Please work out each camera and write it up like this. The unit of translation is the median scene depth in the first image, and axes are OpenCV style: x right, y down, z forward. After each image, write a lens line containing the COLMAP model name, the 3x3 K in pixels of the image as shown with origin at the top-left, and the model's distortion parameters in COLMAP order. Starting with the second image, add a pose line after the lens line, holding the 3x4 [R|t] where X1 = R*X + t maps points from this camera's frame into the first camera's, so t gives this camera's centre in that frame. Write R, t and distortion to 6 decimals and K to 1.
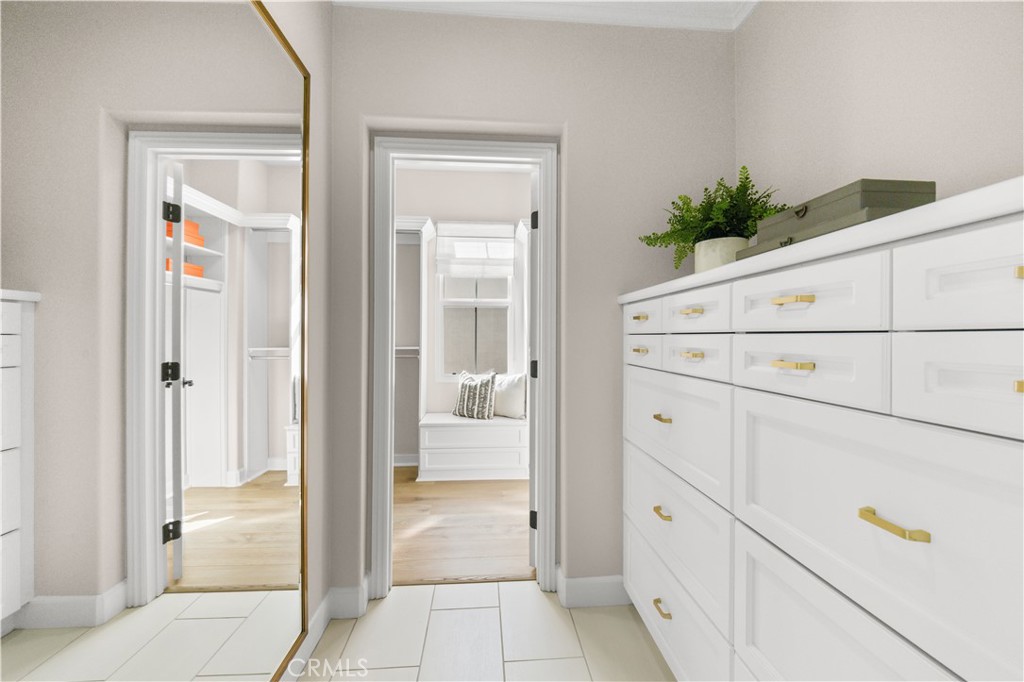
lens RADIAL K [[397.7, 0, 513.1], [0, 397.7, 336.4], [0, 0, 1]] dist [0.000020, 0.000081]
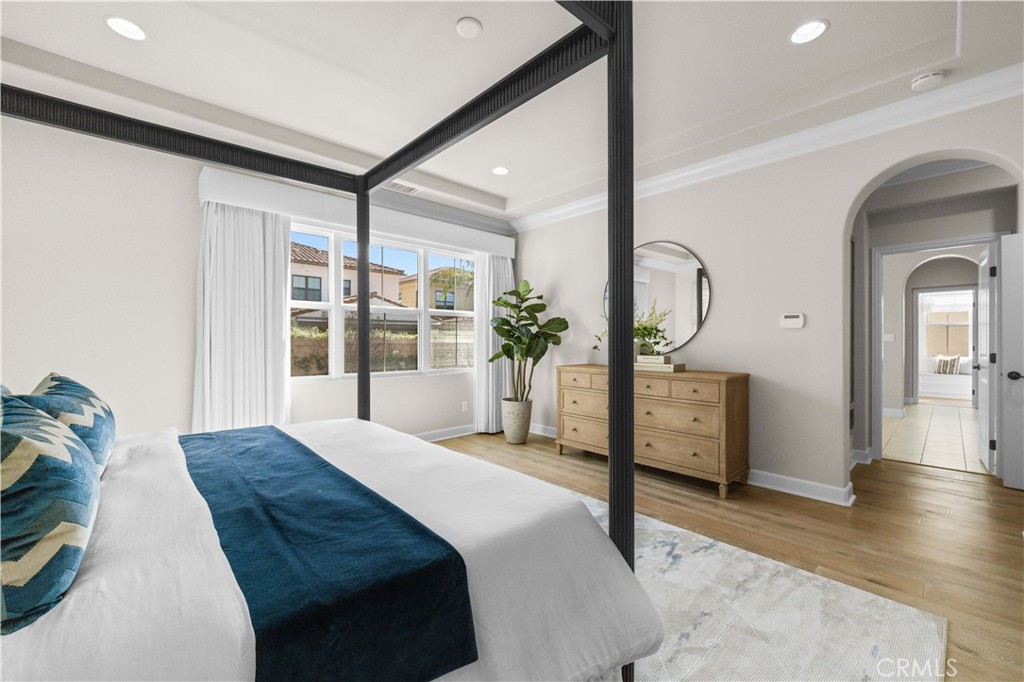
lens RADIAL K [[412.0, 0, 517.2], [0, 412.0, 338.4], [0, 0, 1]] dist [-0.007949, 0.000246]
pose [[0.633683, -0.000708, -0.773593, 0.159991], [0.004669, 0.999985, 0.002909, -0.024297], [0.773579, -0.005456, 0.633676, -2.480023]]
